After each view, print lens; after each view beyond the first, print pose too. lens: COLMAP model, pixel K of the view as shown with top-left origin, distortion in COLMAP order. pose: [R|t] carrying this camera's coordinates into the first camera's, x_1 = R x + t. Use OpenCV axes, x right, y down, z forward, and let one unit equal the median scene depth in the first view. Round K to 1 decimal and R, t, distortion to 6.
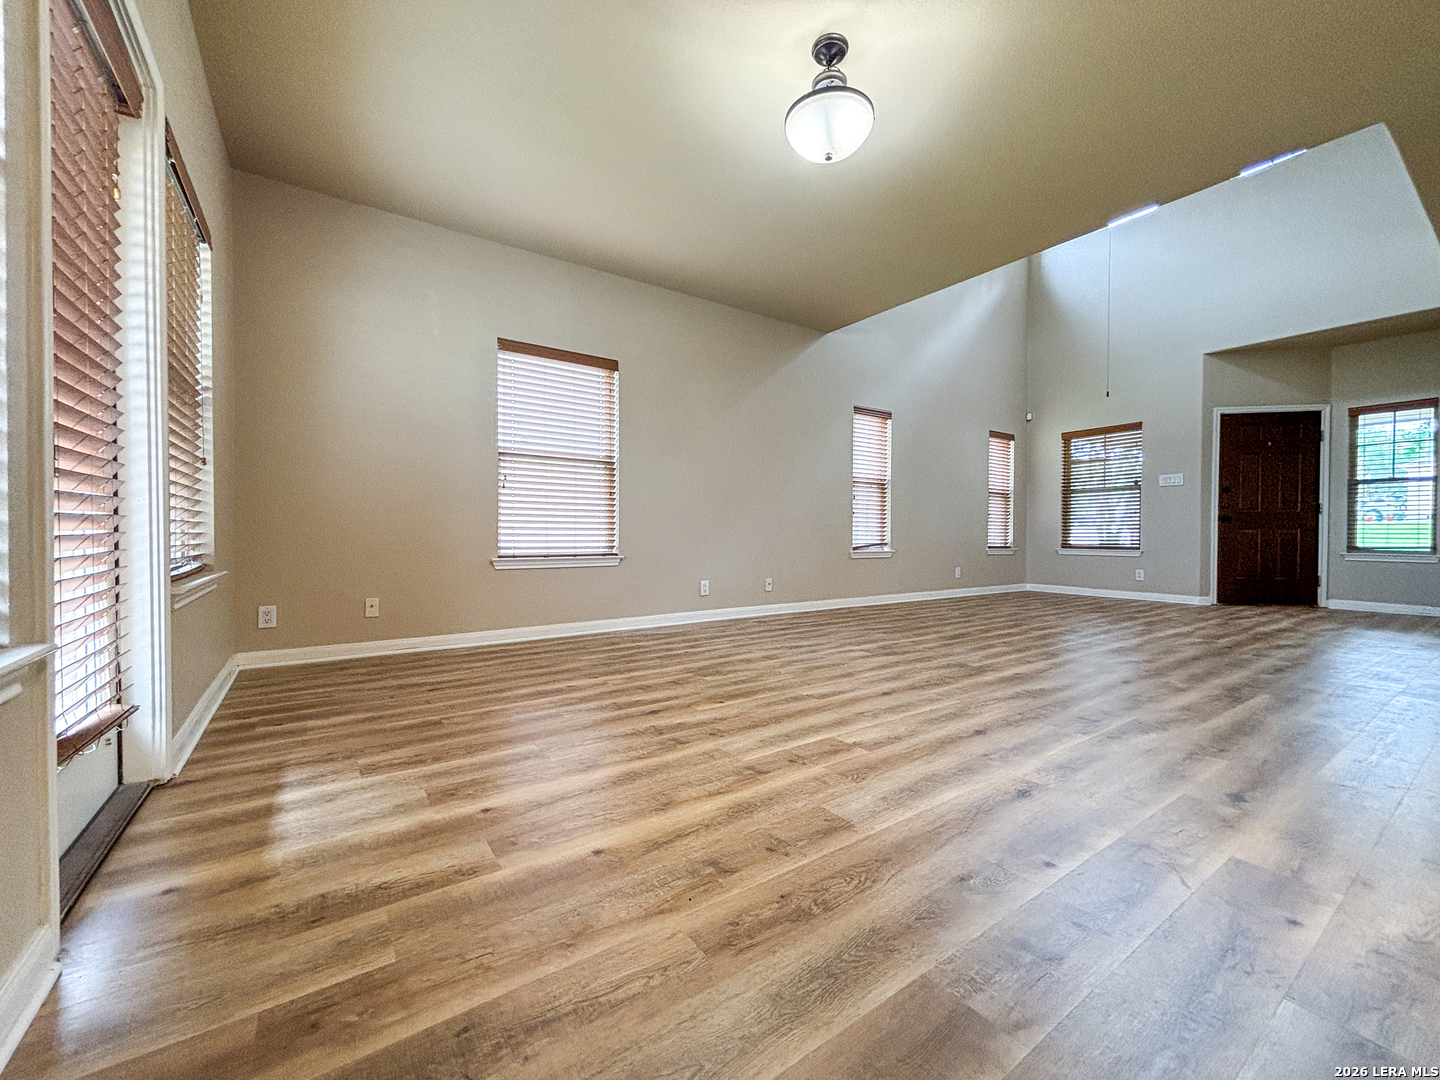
lens RADIAL K [[581.1, 0, 720.8], [0, 581.1, 538.7], [0, 0, 1]] dist [0.011380, -0.003064]
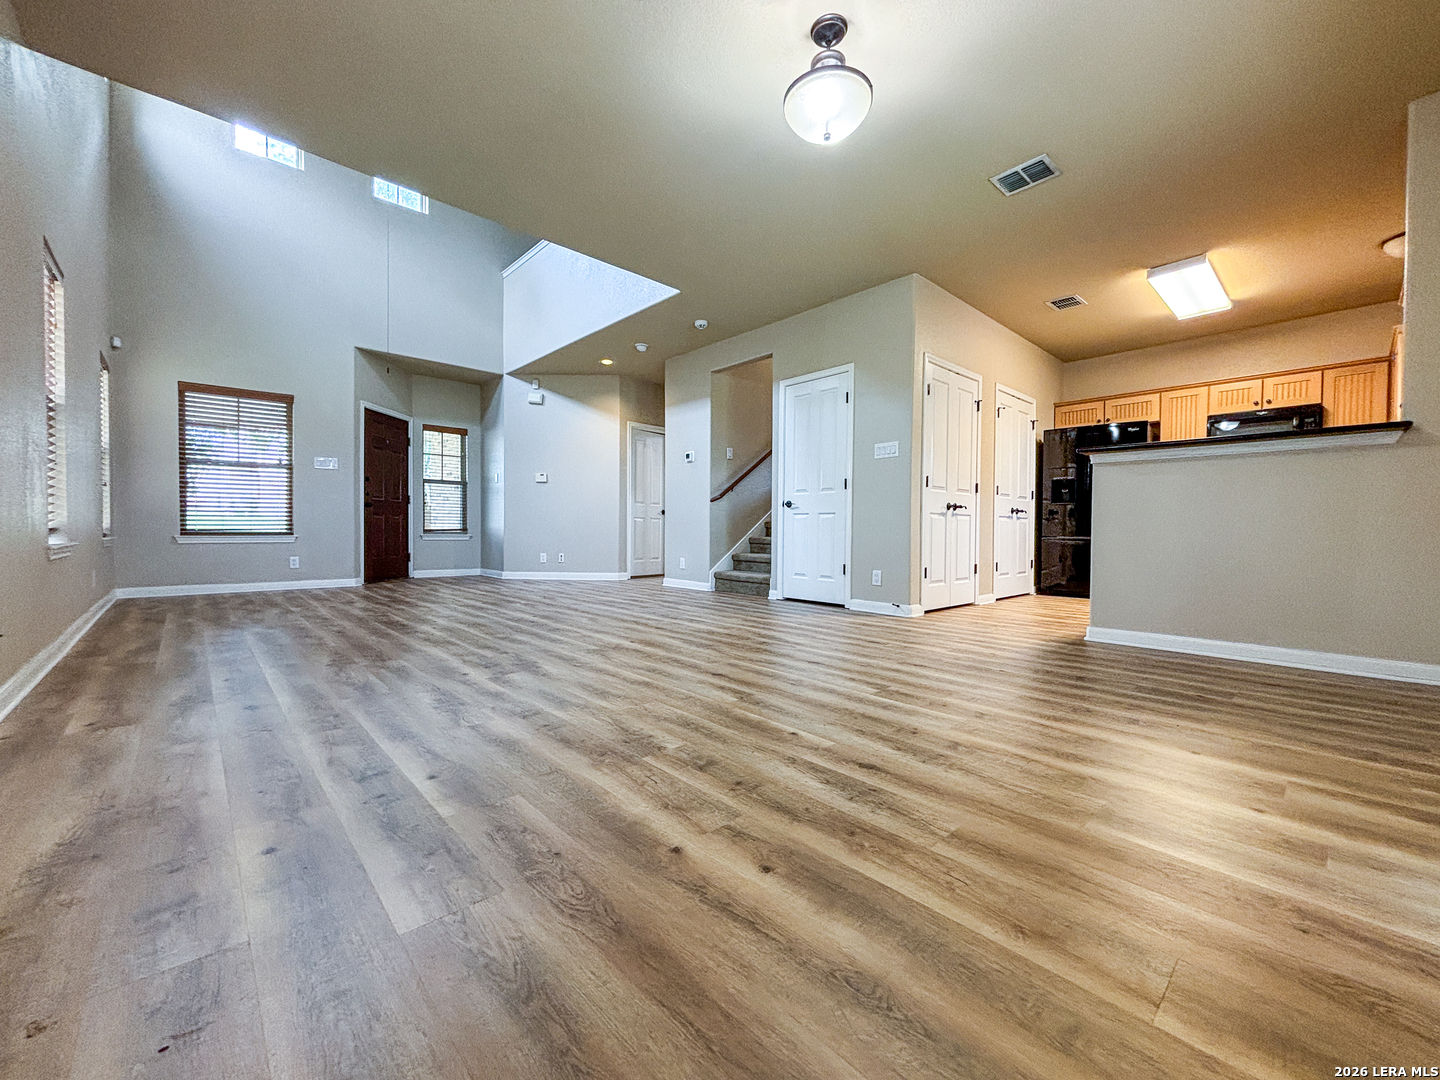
lens RADIAL K [[581.1, 0, 721.6], [0, 581.1, 539.3], [0, 0, 1]] dist [0.011380, -0.003064]
pose [[-0.138585, -0.023519, 0.990071, -0.719322], [0.002445, 0.999707, 0.024090, 0.013383], [-0.990348, 0.005759, -0.138486, 1.191098]]
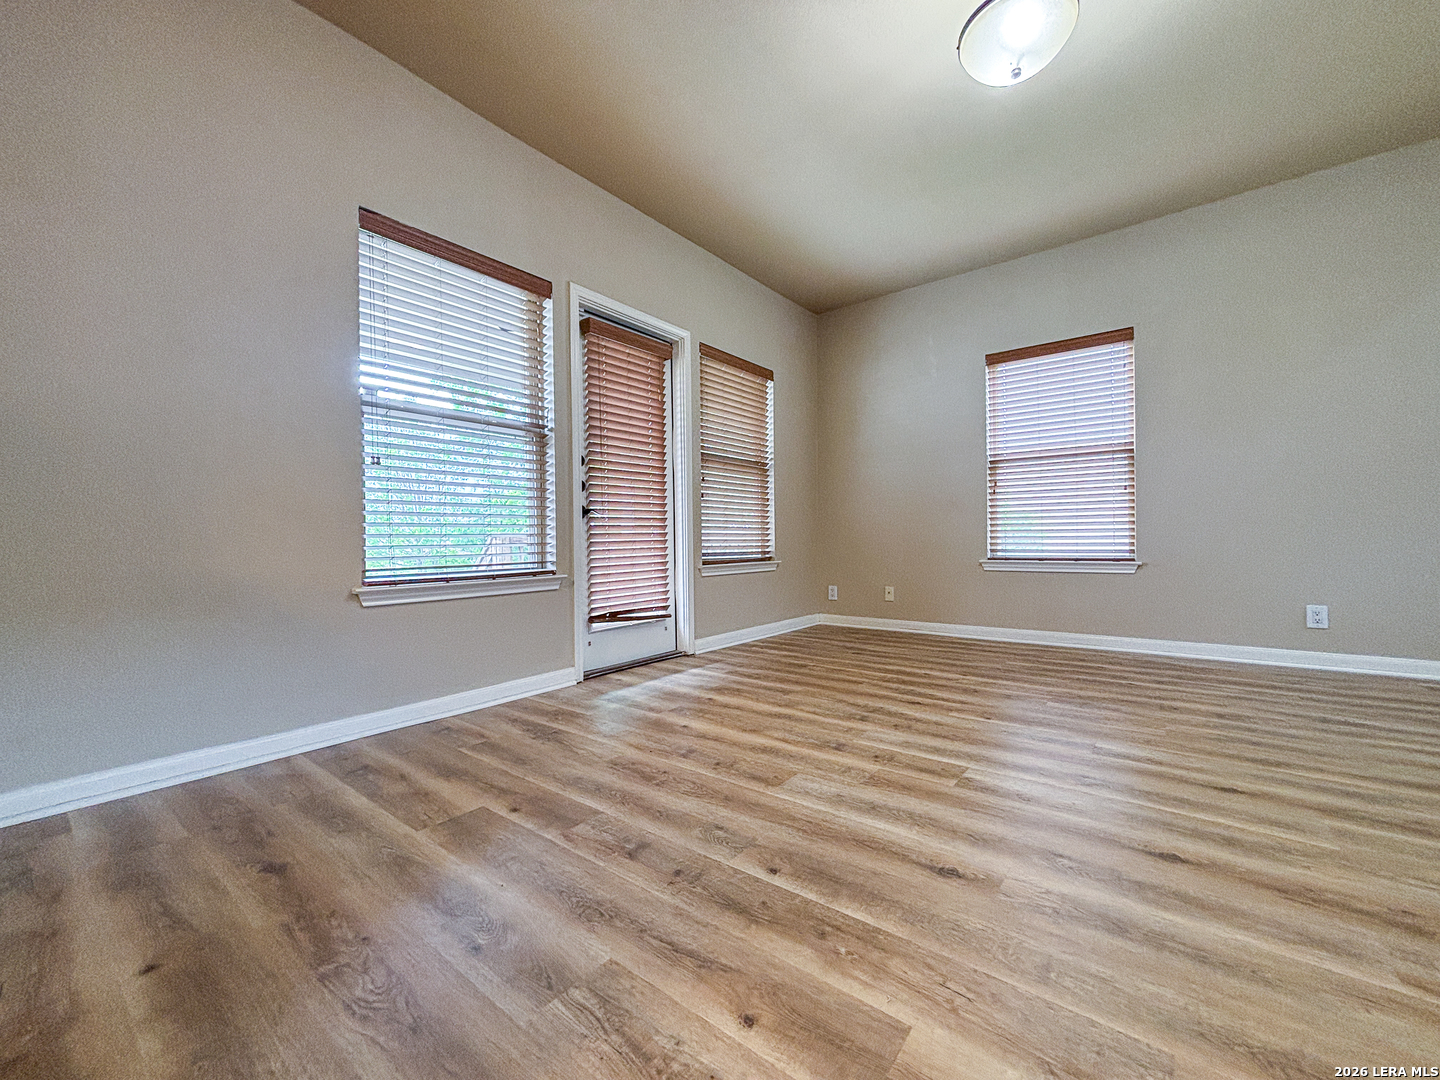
lens RADIAL K [[581.1, 0, 719.5], [0, 581.1, 545.6], [0, 0, 1]] dist [0.011380, -0.003064]
pose [[0.289774, 0.000456, -0.957095, 0.758590], [0.000736, 0.999999, 0.000699, 0.008051], [0.957095, -0.000907, 0.289773, 0.326760]]
